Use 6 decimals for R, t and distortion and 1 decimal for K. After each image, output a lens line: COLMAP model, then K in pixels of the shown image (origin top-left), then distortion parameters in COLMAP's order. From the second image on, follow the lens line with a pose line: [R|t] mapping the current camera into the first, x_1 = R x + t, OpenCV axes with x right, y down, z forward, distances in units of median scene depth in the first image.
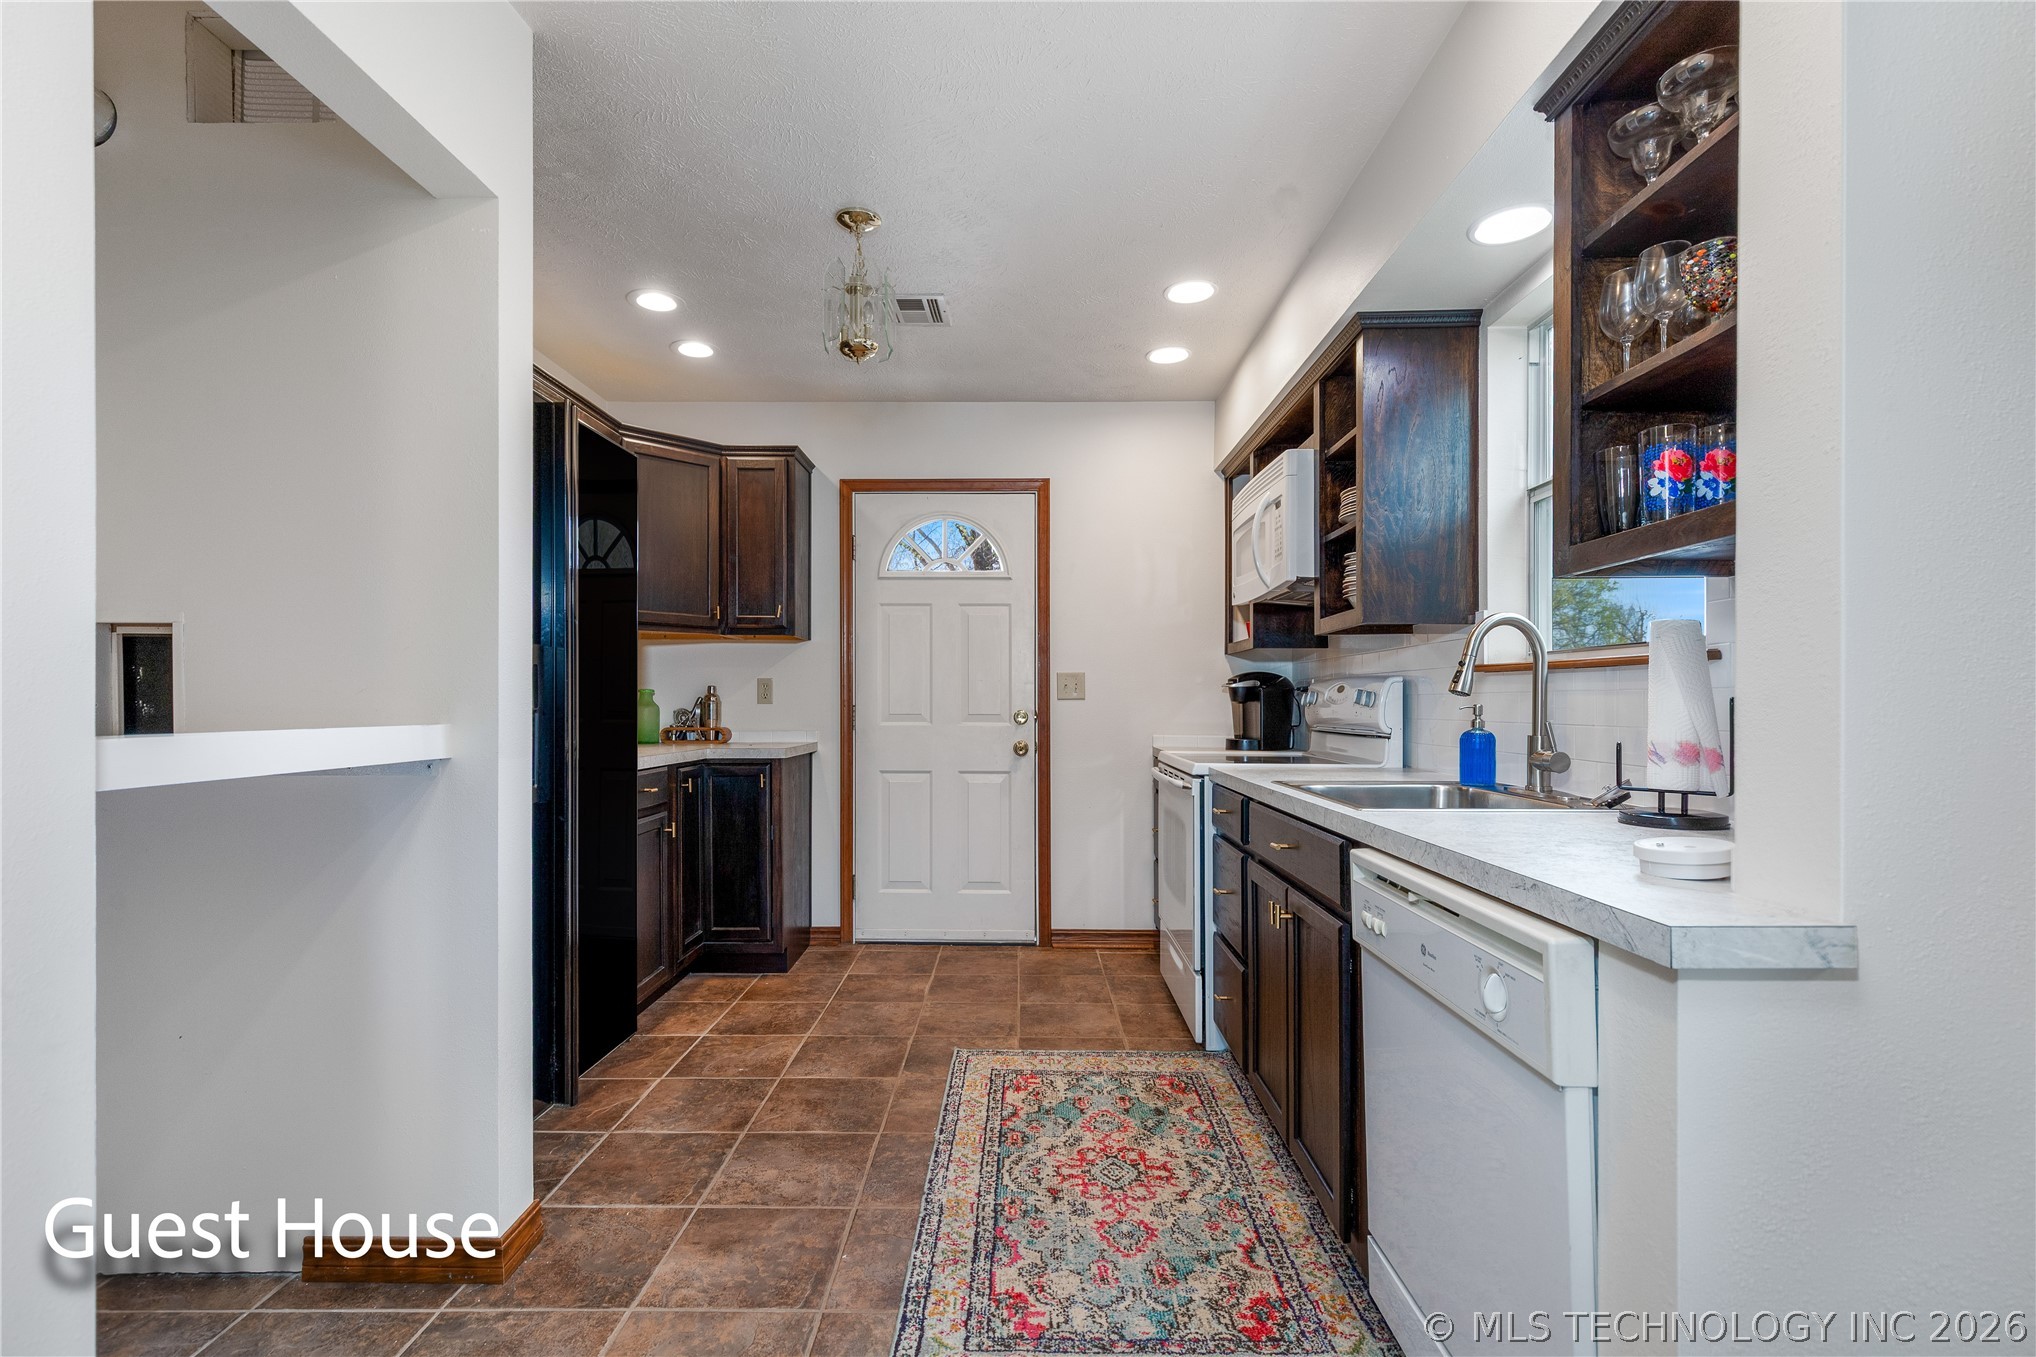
lens RADIAL K [[924.3, 0, 1034.8], [0, 924.3, 705.8], [0, 0, 1]] dist [0.001822, -0.000318]
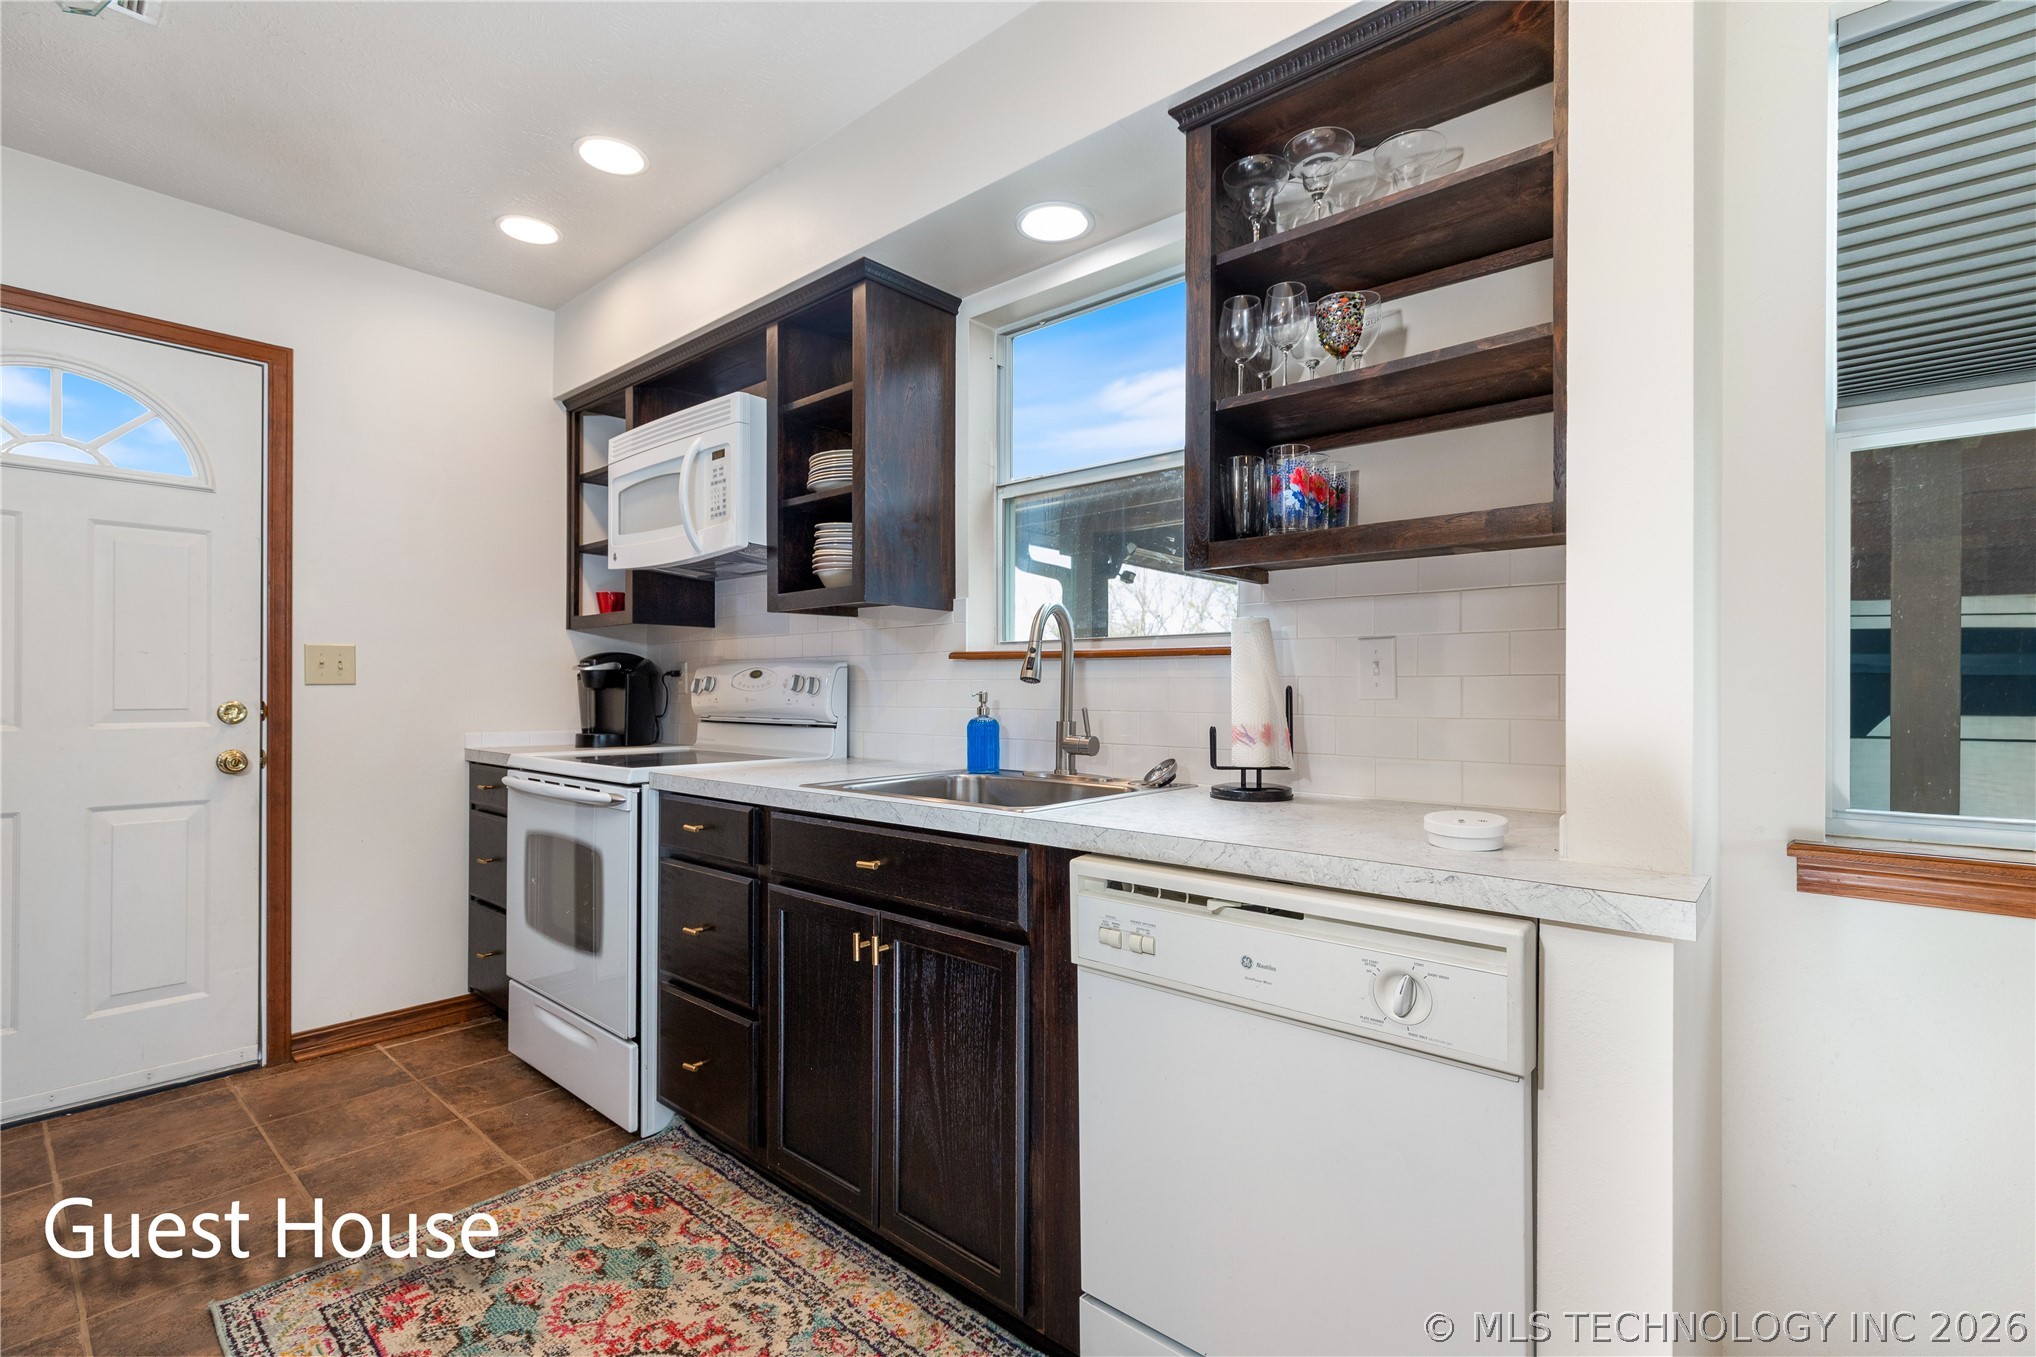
lens RADIAL K [[902.3, 0, 1019.4], [0, 902.3, 682.4], [0, 0, 1]] dist [0.005380, 0.000392]
pose [[0.657877, 0.003167, 0.753119, -0.186956], [0.003524, 0.999967, -0.007283, -0.003267], [-0.753117, 0.007445, 0.657844, 0.269933]]
